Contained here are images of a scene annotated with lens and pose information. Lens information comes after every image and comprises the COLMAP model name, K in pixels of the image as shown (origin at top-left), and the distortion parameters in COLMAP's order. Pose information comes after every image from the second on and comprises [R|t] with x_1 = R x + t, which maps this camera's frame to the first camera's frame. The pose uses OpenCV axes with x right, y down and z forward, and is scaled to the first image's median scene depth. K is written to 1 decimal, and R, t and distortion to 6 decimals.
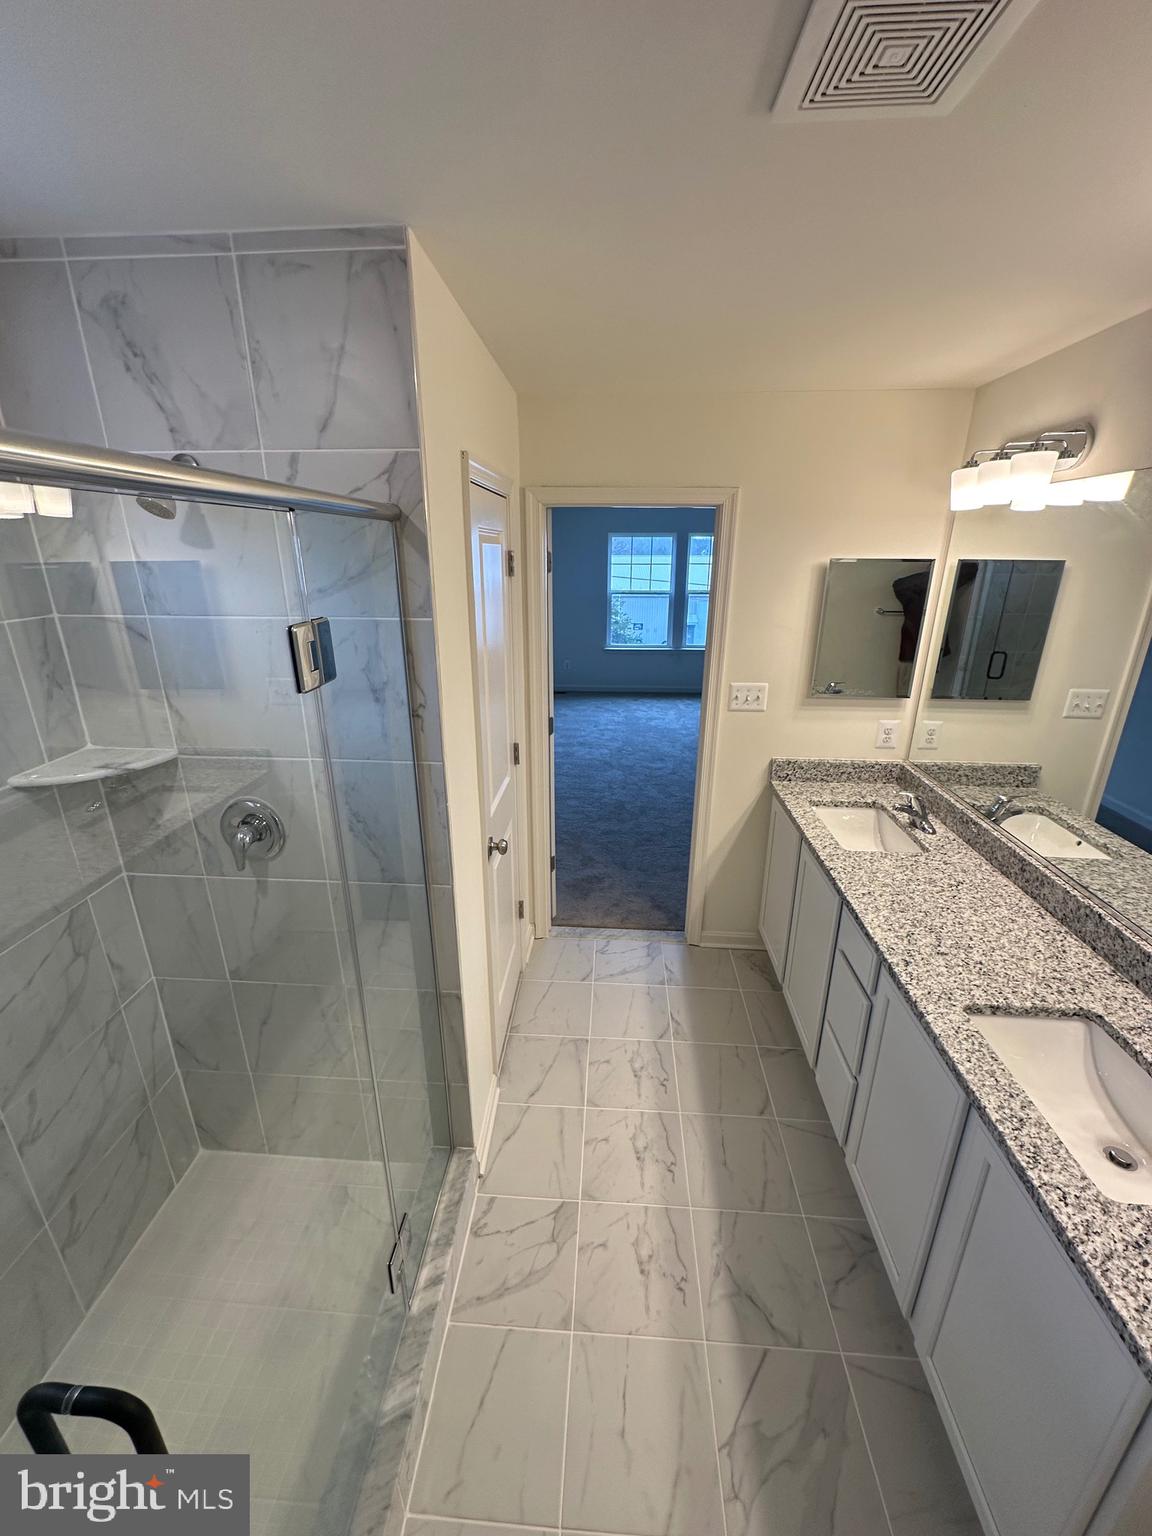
lens RADIAL K [[613.5, 0, 575.3], [0, 613.5, 764.8], [0, 0, 1]] dist [-0.003162, 0.000604]
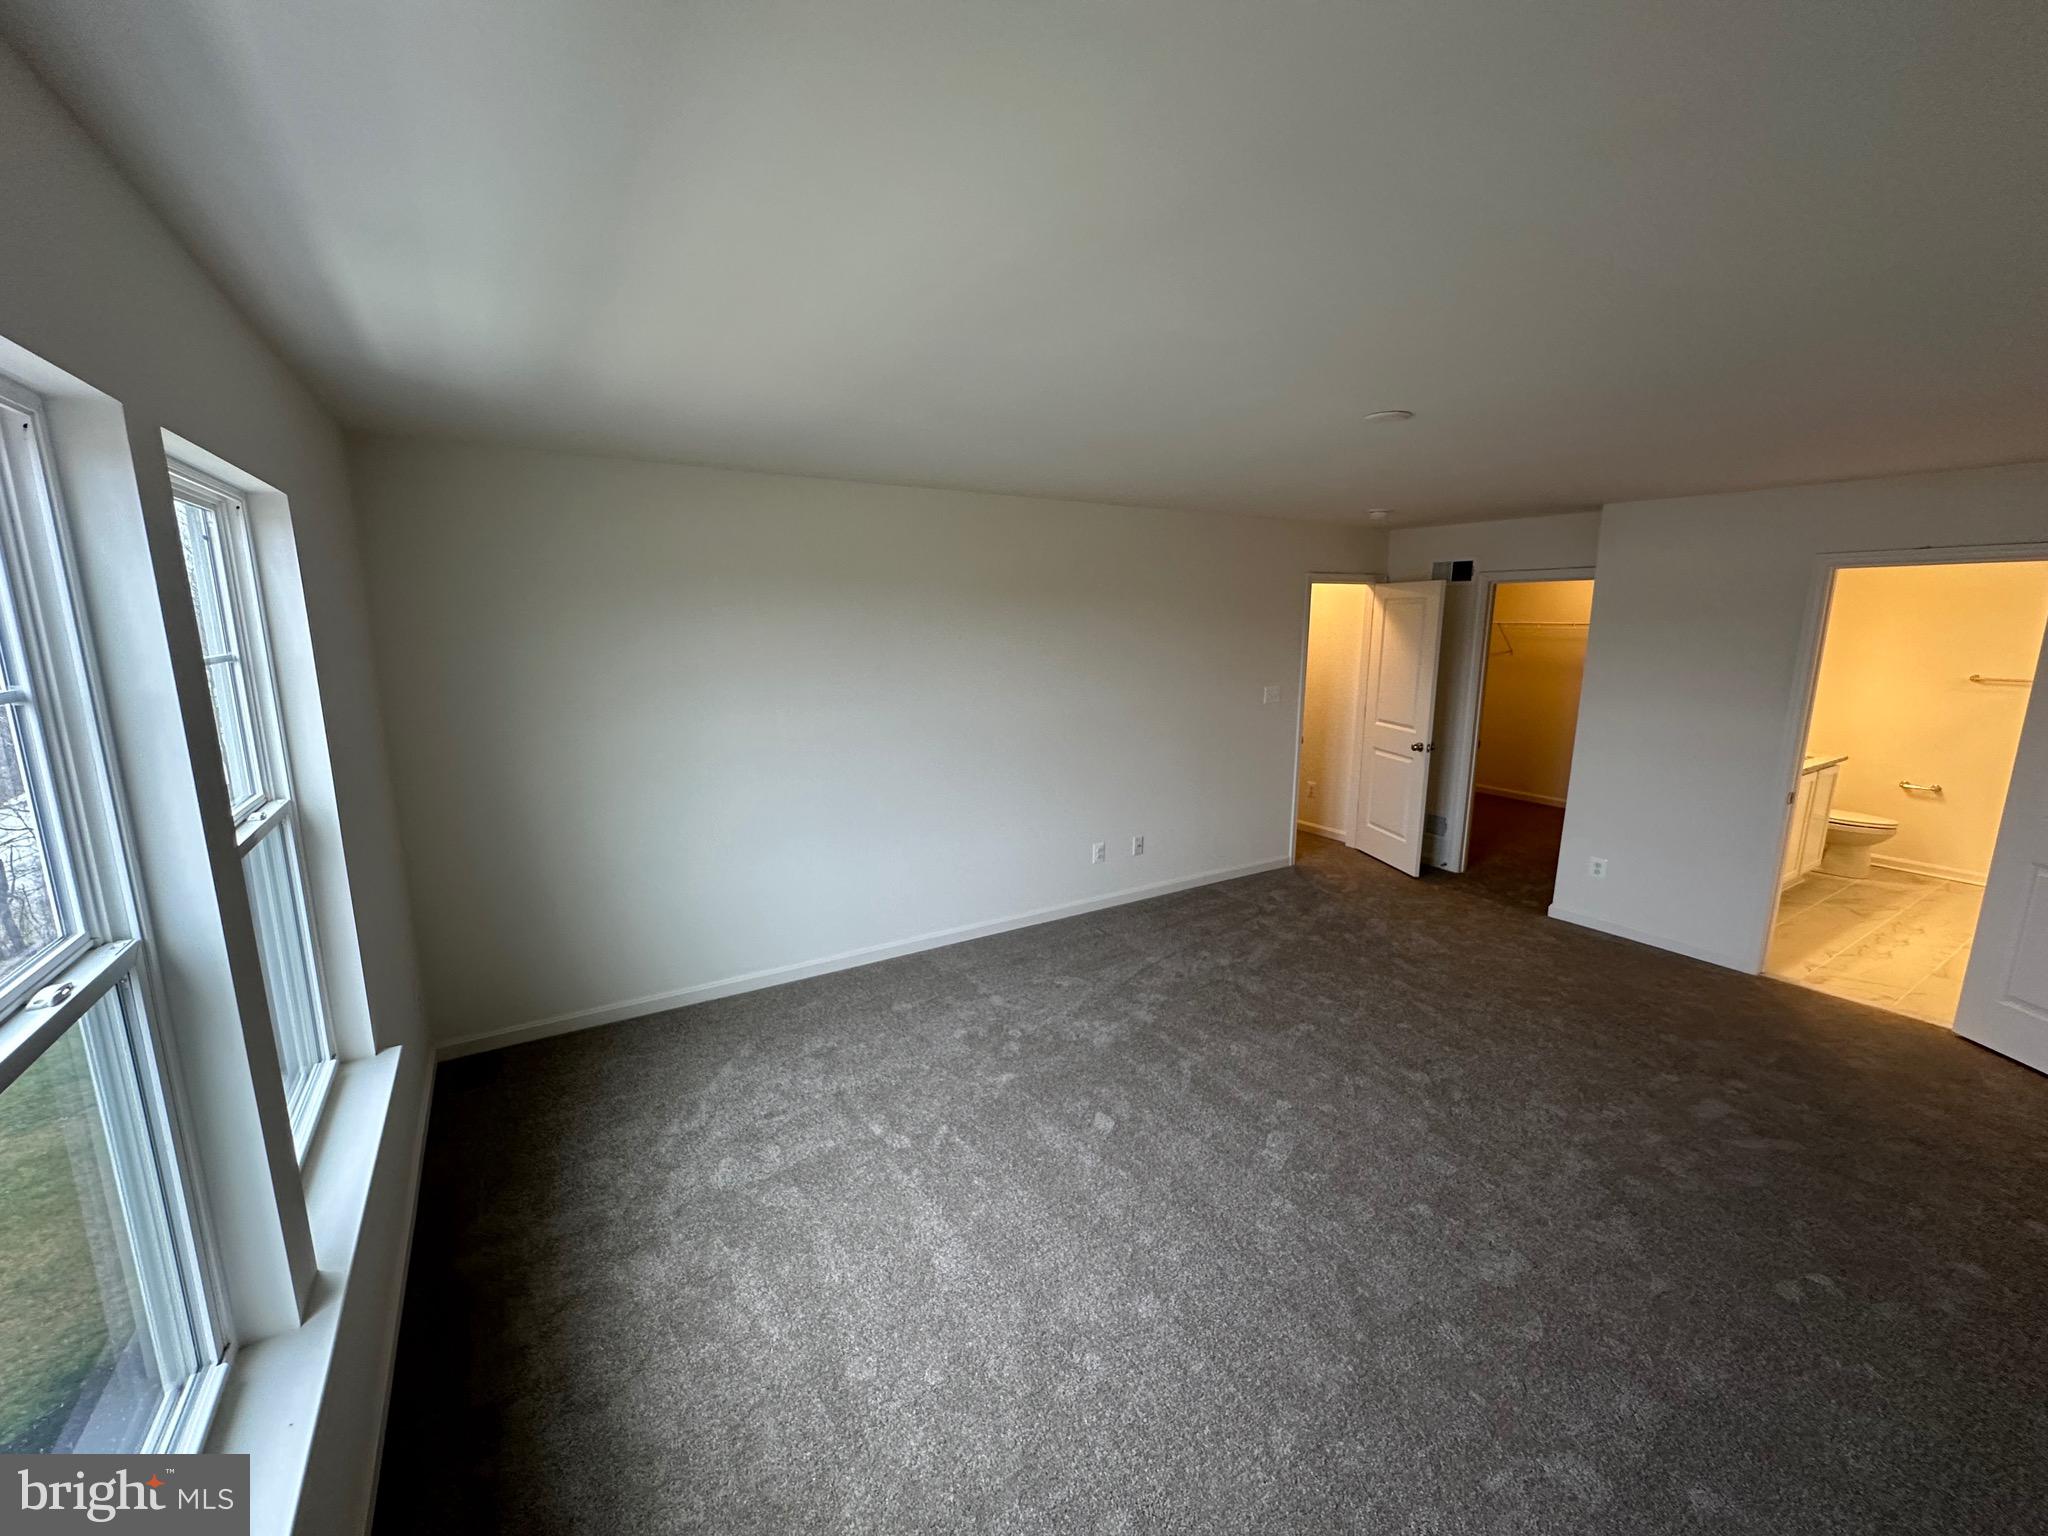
lens RADIAL K [[818.1, 0, 1022.4], [0, 818.1, 766.8], [0, 0, 1]] dist [-0.003162, 0.000604]
pose [[-0.585840, -0.149972, 0.796430, -0.215384], [0.268266, 0.891441, 0.365194, -1.446549], [-0.764739, 0.427600, -0.482009, 4.165137]]
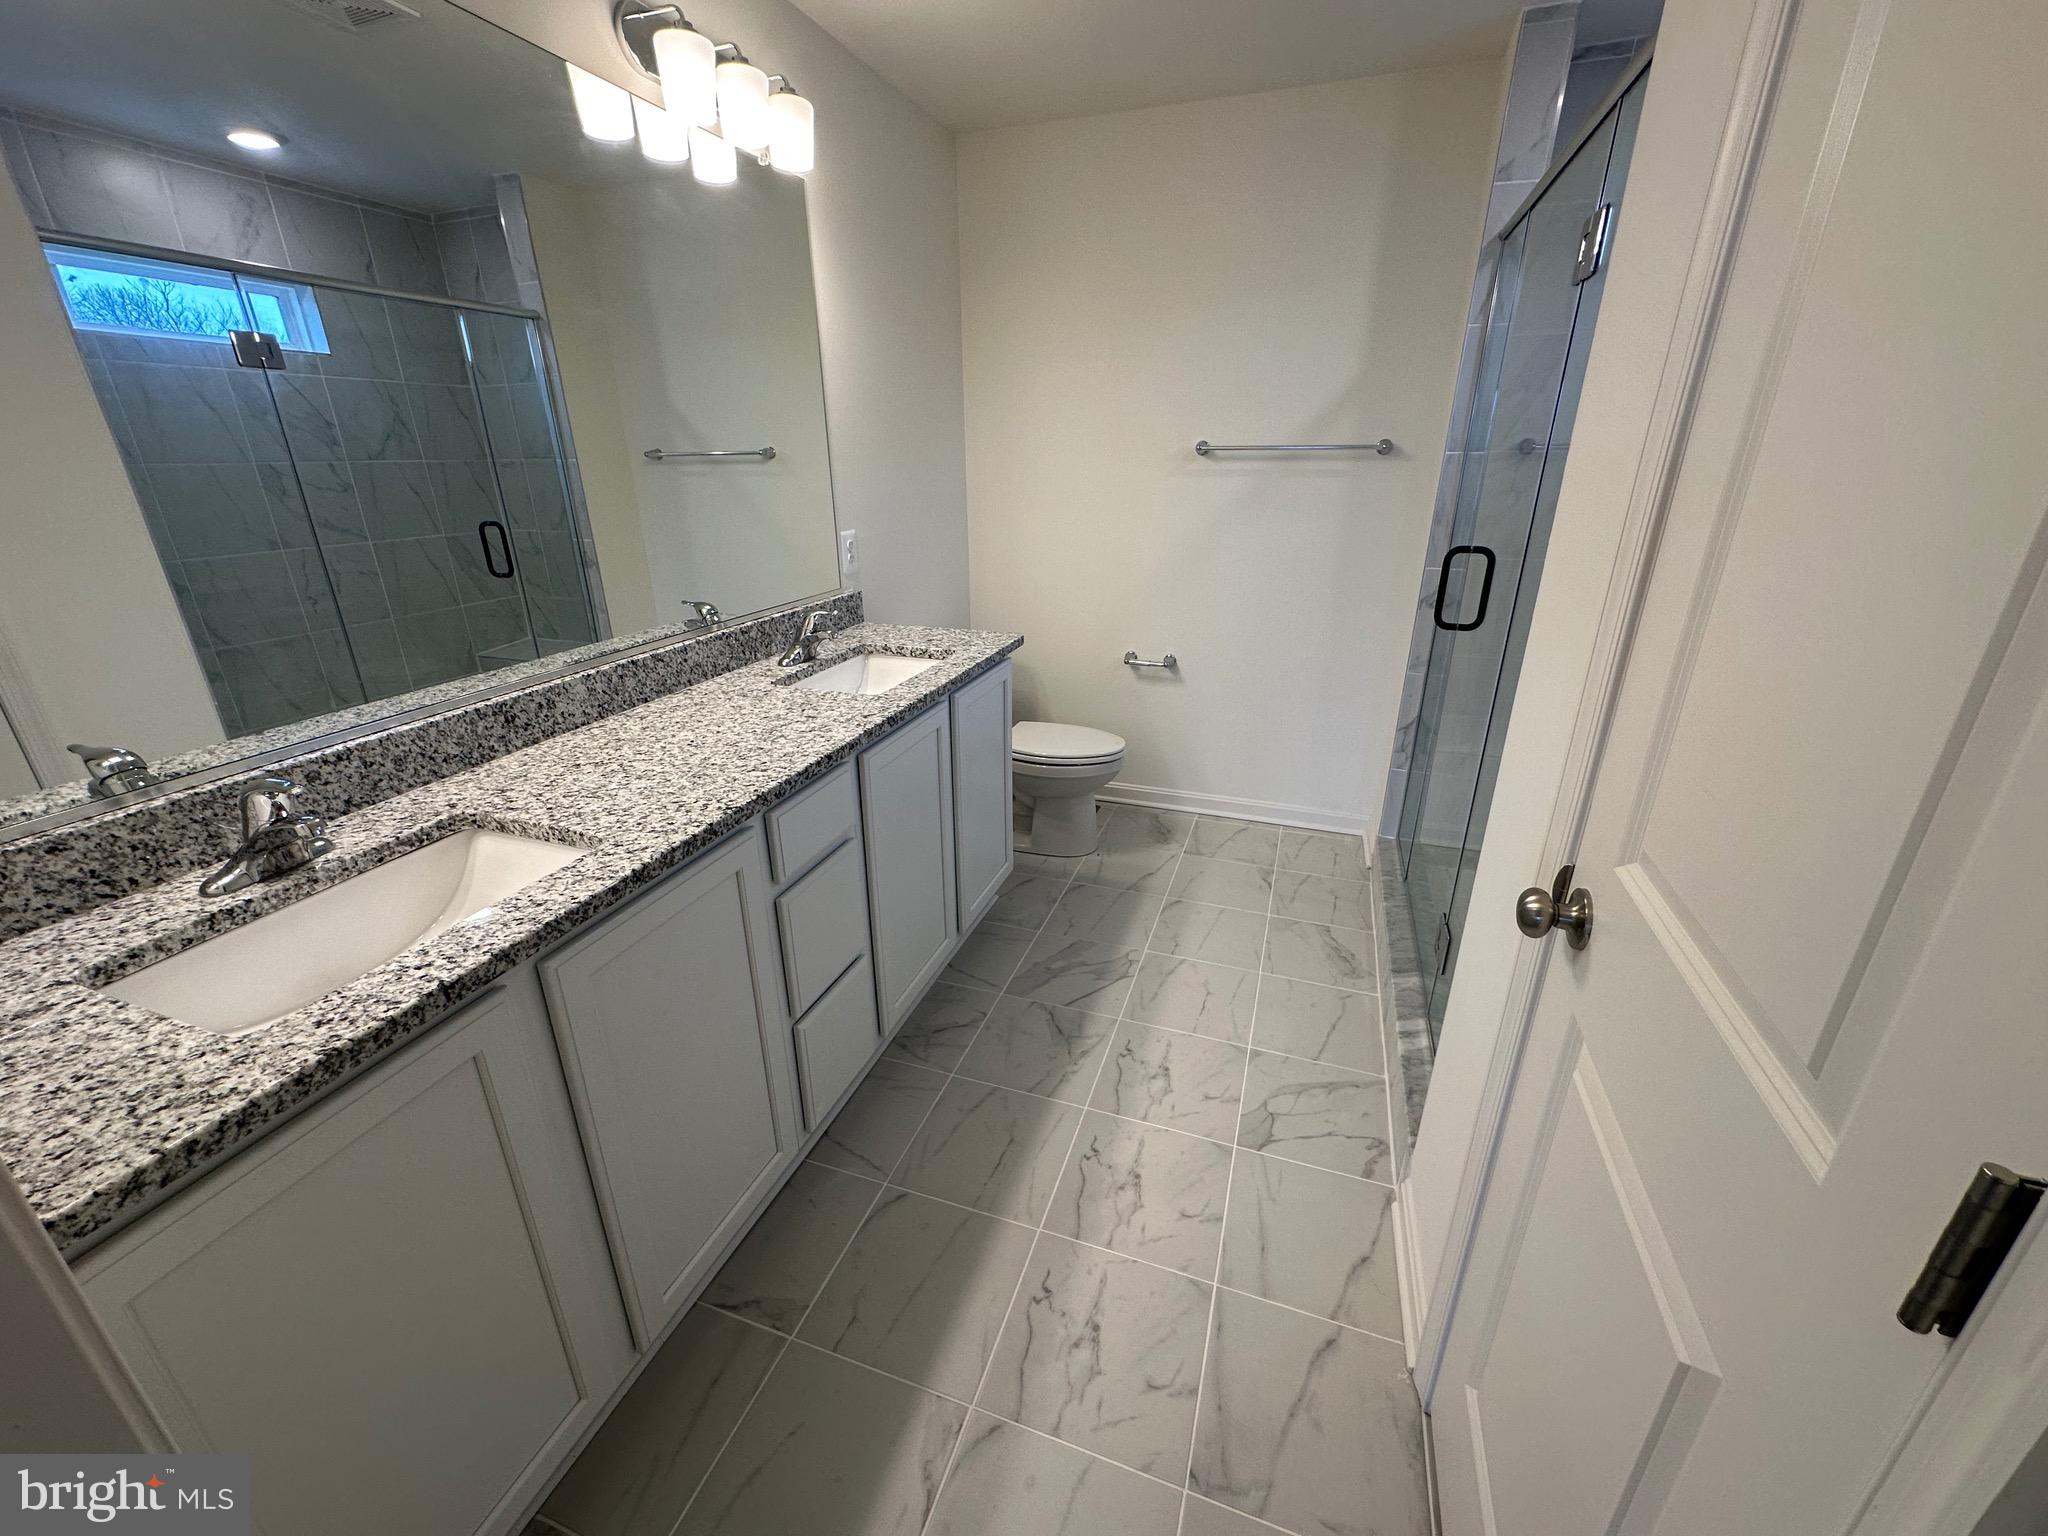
lens RADIAL K [[818.1, 0, 1022.4], [0, 818.1, 766.8], [0, 0, 1]] dist [-0.003162, 0.000604]
pose [[-0.961839, -0.094753, 0.256687, 0.043852], [0.095231, 0.763543, 0.638697, -0.254955], [-0.256510, 0.638768, -0.725382, 1.486617]]
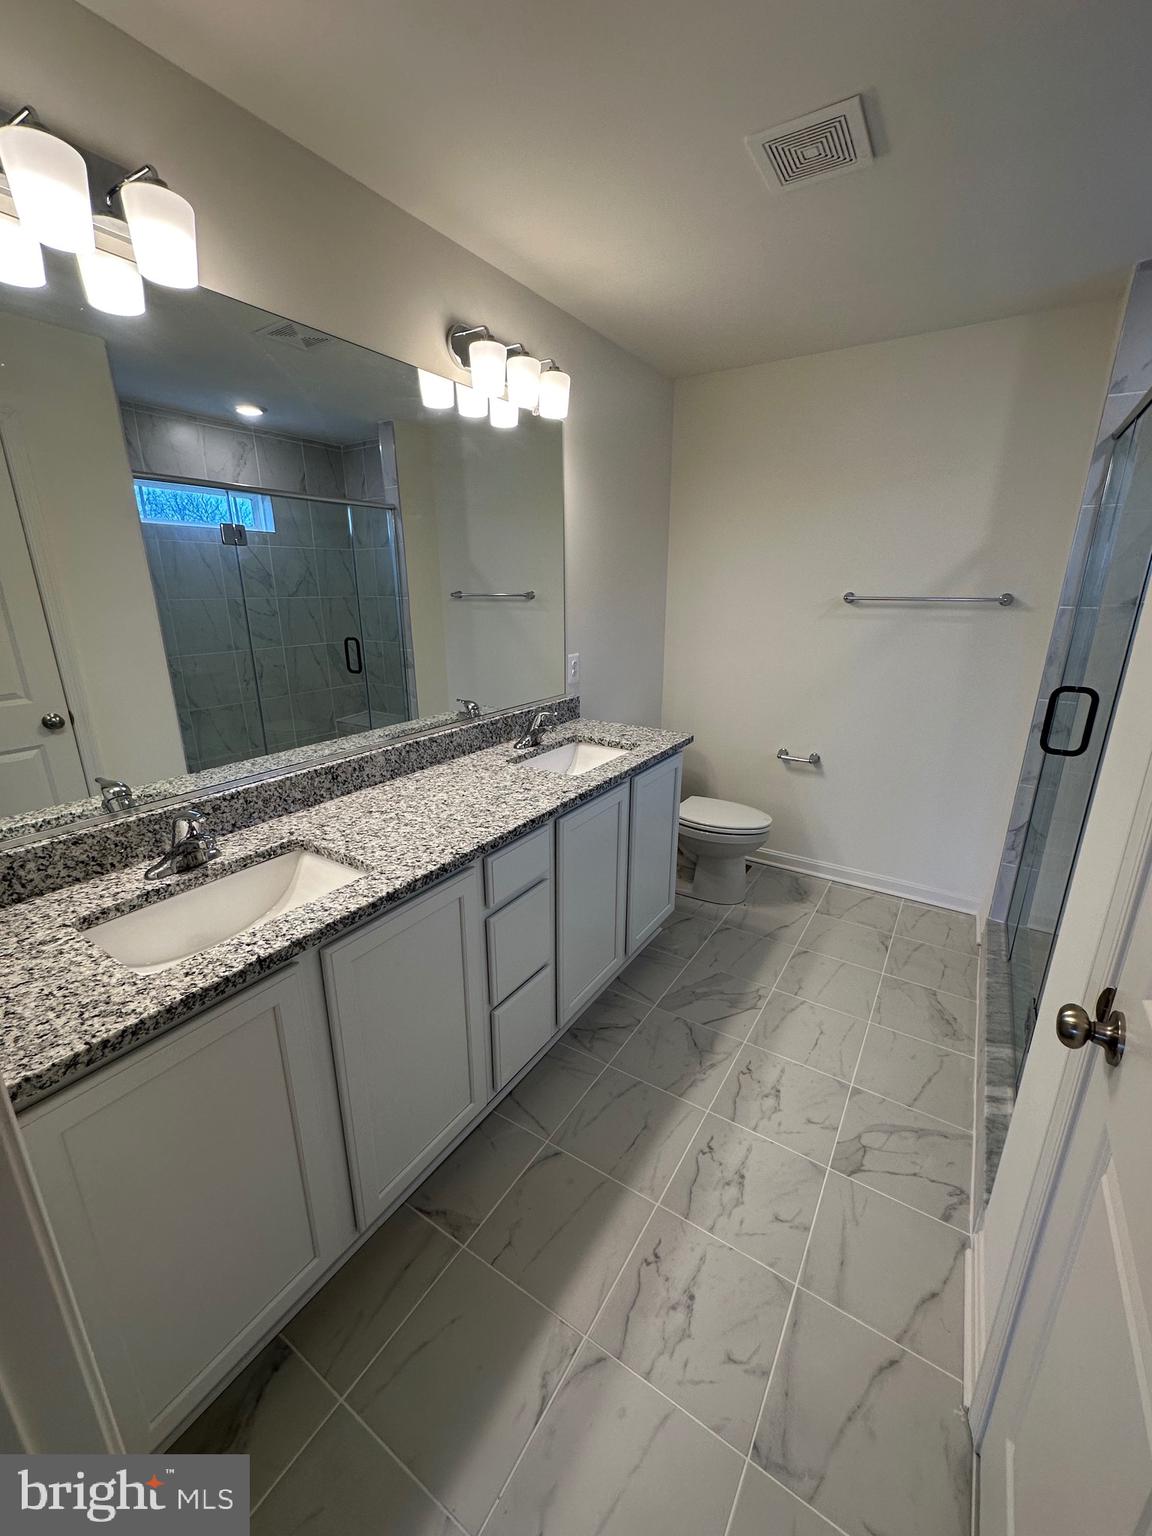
lens RADIAL K [[613.5, 0, 575.3], [0, 613.5, 764.8], [0, 0, 1]] dist [-0.003162, 0.000604]
pose [[-0.872955, -0.140754, 0.467052, -0.004006], [0.160135, 0.821713, 0.546941, -0.287137], [-0.460767, 0.552247, -0.694779, 1.467122]]
